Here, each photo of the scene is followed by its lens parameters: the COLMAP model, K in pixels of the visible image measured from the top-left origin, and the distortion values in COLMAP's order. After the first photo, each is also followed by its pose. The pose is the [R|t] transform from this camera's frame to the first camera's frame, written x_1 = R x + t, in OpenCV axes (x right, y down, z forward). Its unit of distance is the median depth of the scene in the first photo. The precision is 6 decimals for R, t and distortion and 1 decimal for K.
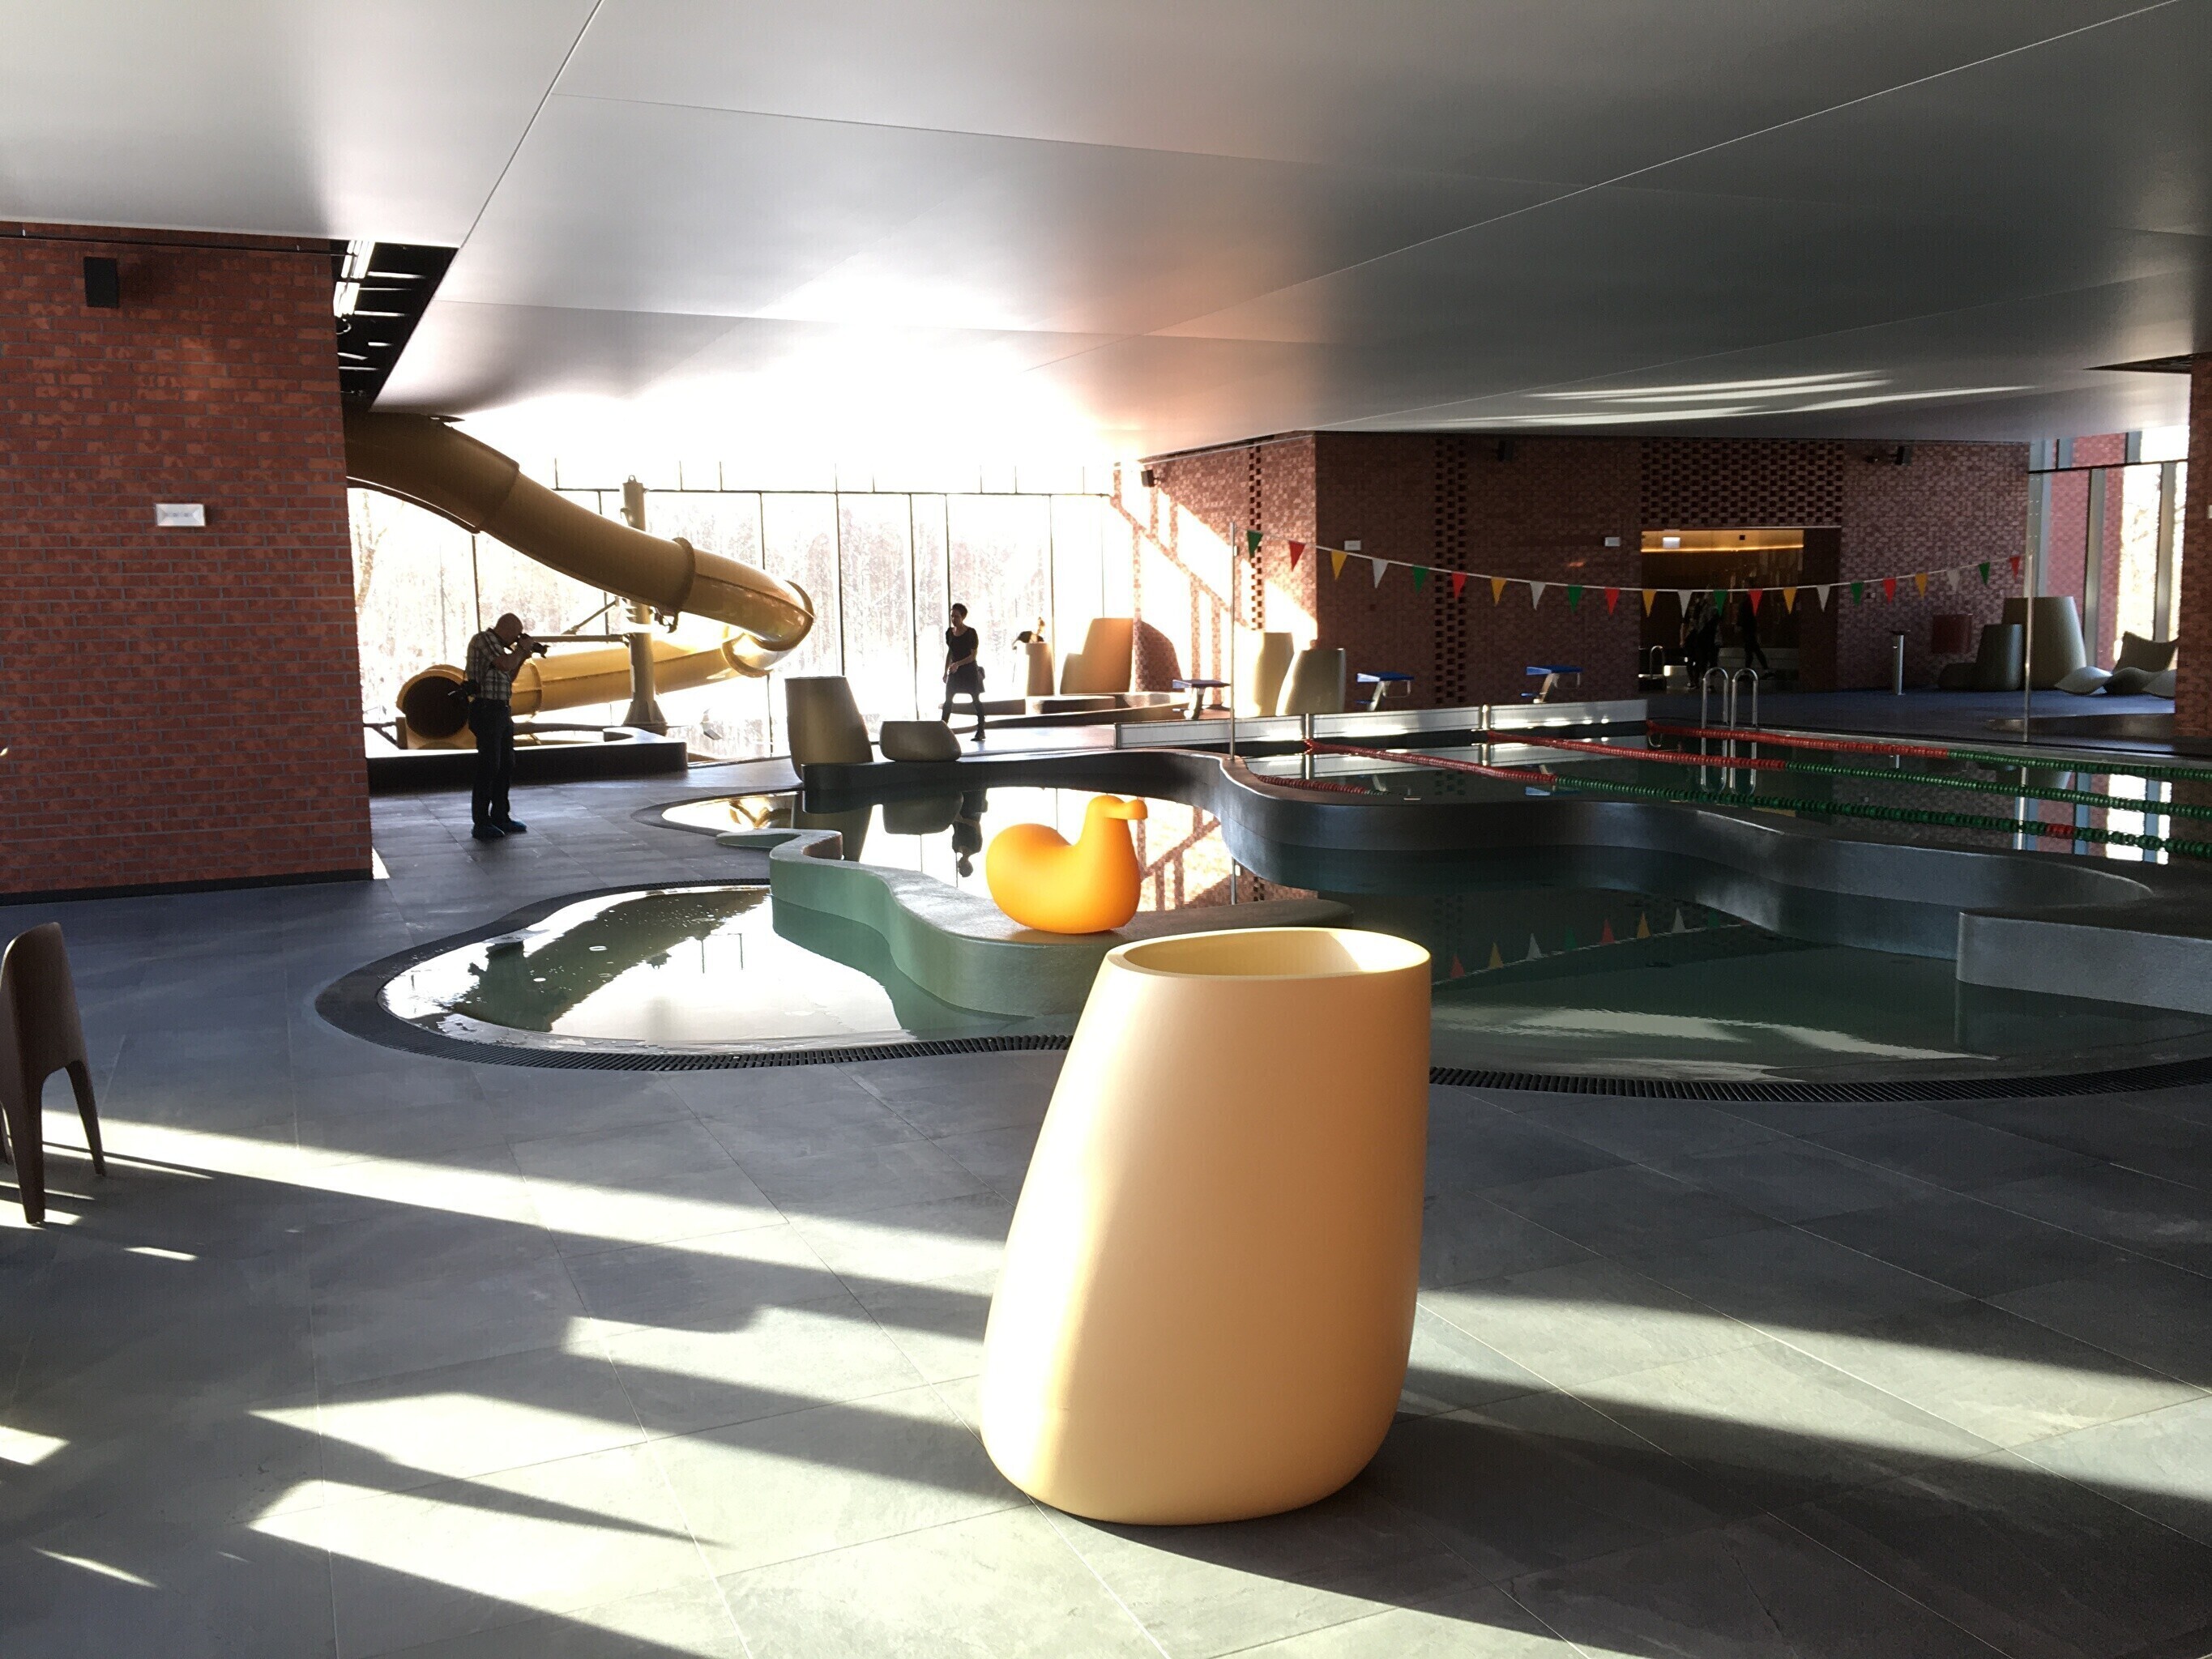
lens RADIAL K [[1879.6, 0, 1105.7], [0, 1879.6, 825.9], [0, 0, 1]] dist [0.046036, 0.006465]
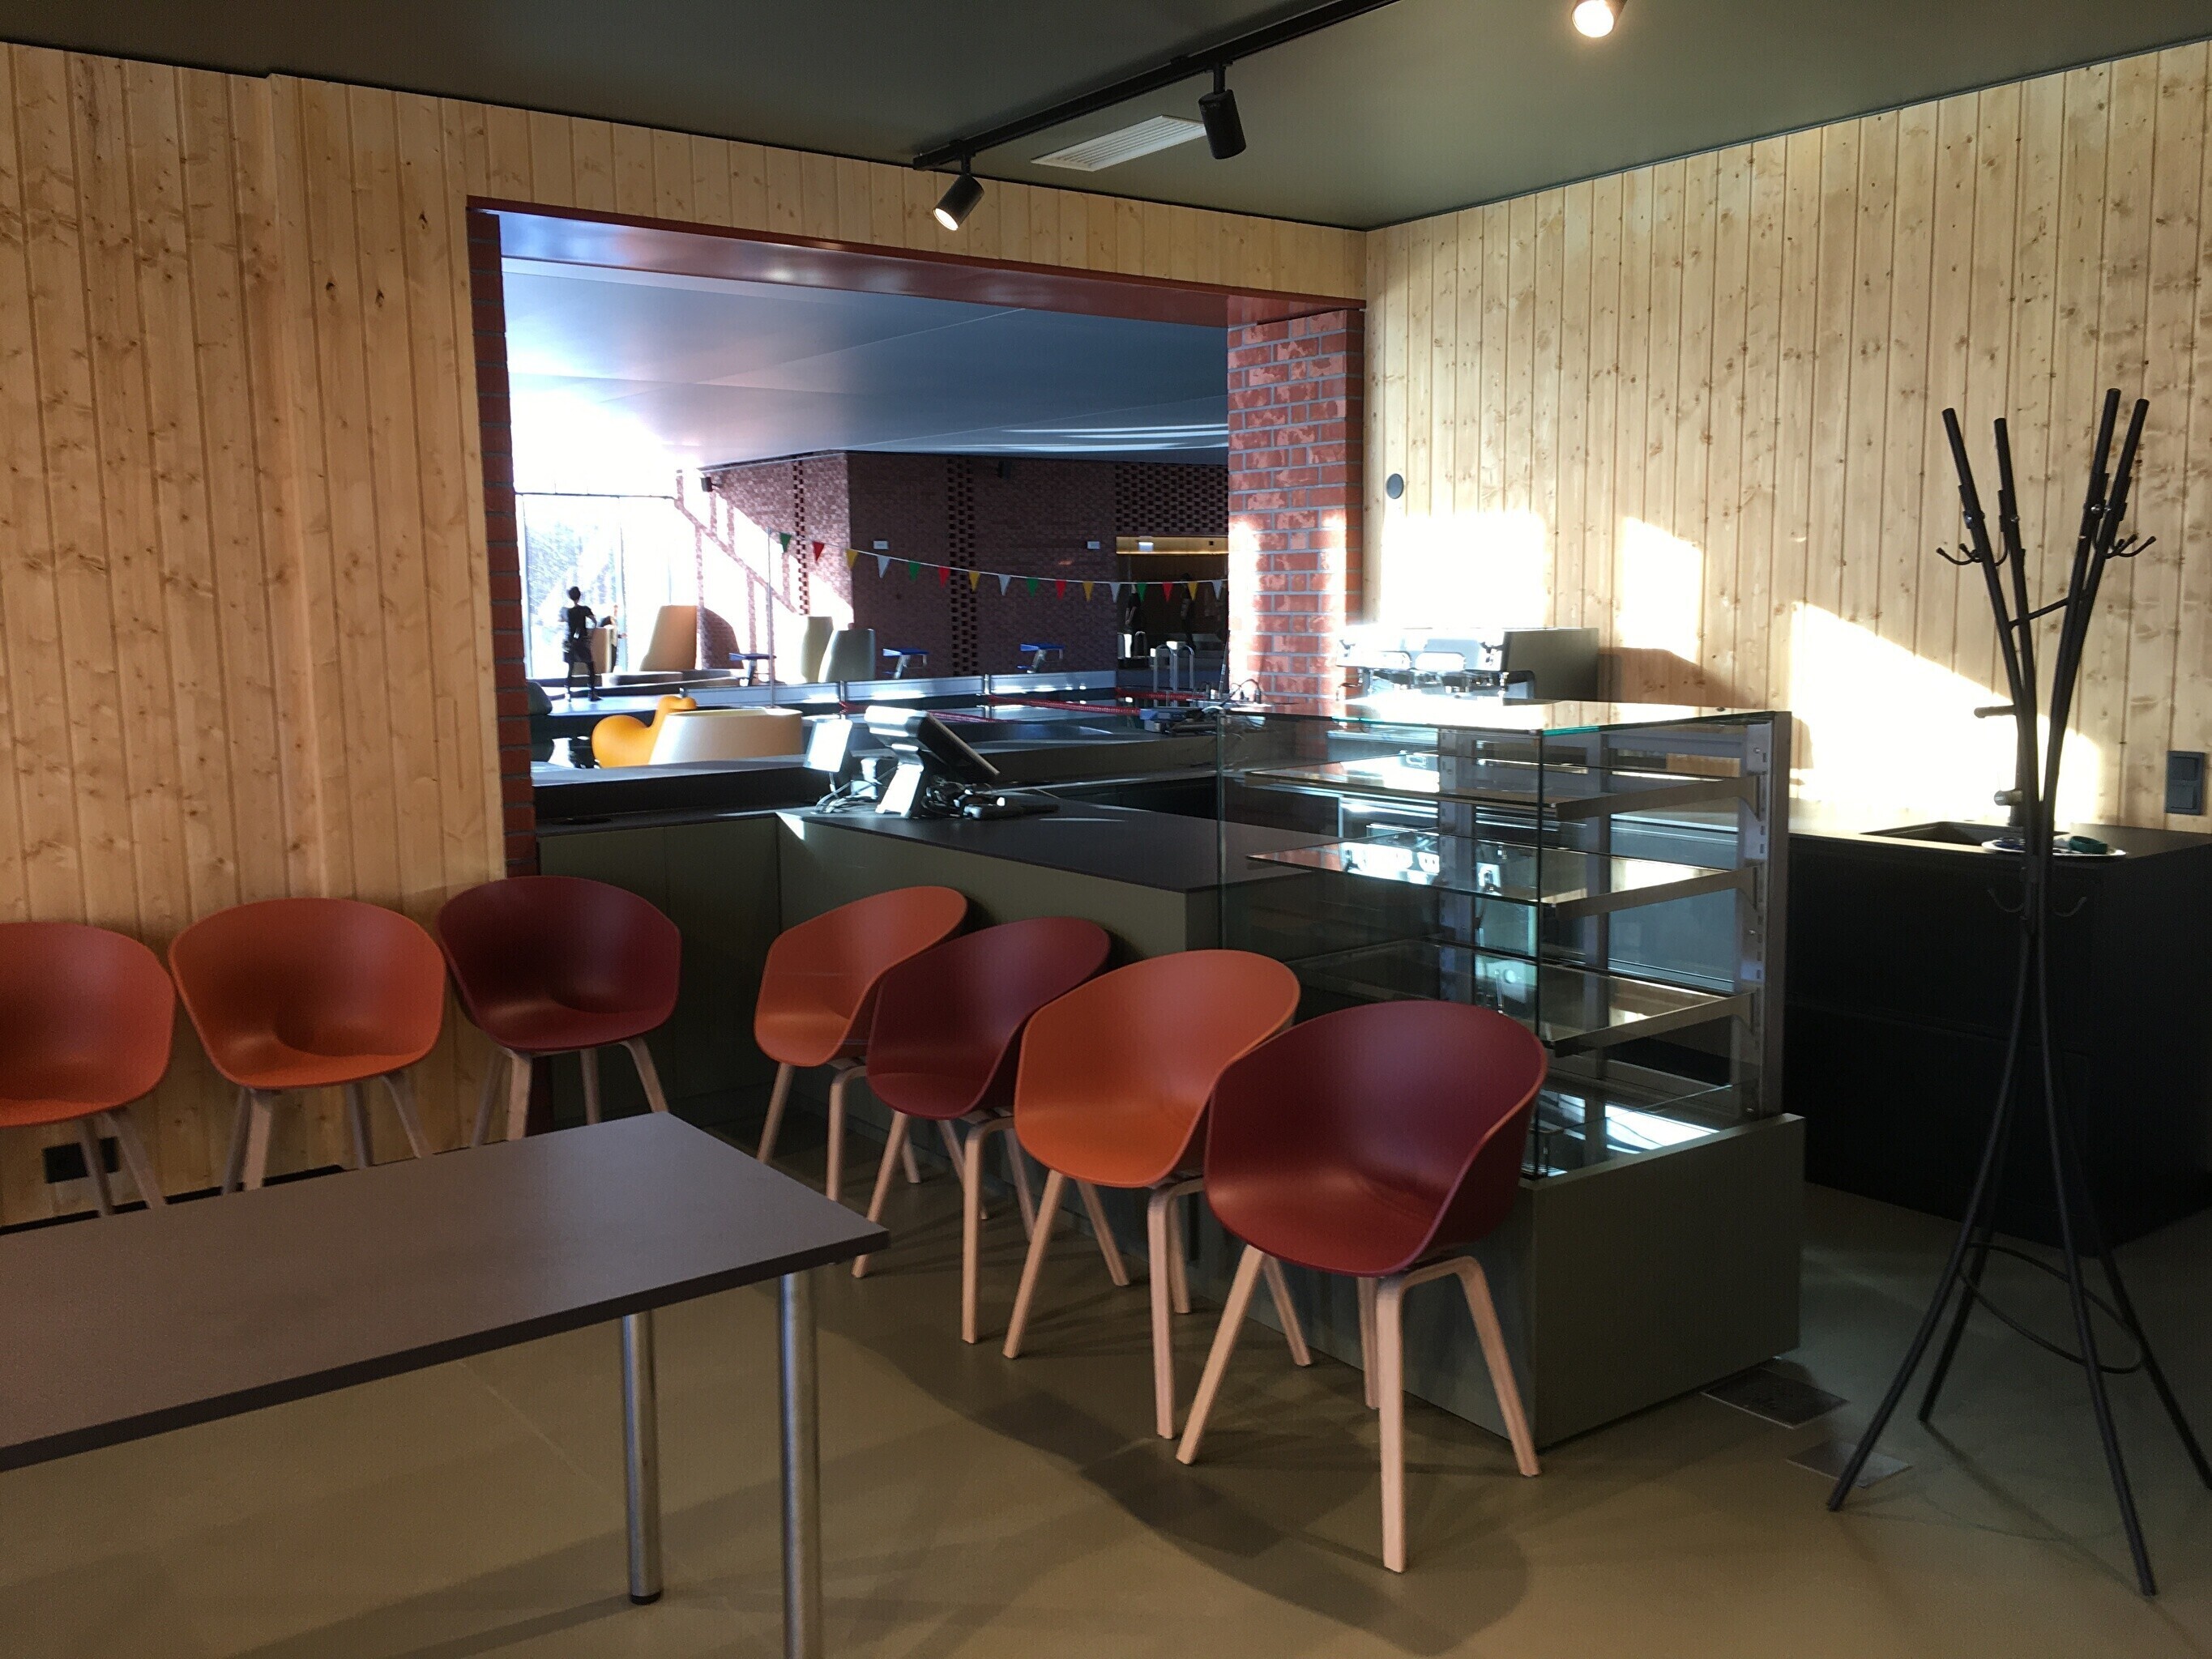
lens RADIAL K [[1879.6, 0, 1101.7], [0, 1879.6, 833.7], [0, 0, 1]] dist [0.046036, 0.006465]
pose [[0.975290, -0.022566, 0.219771, -0.000729], [0.021565, 0.999743, 0.006949, 0.030960], [-0.219872, -0.002038, 0.975527, -0.210183]]
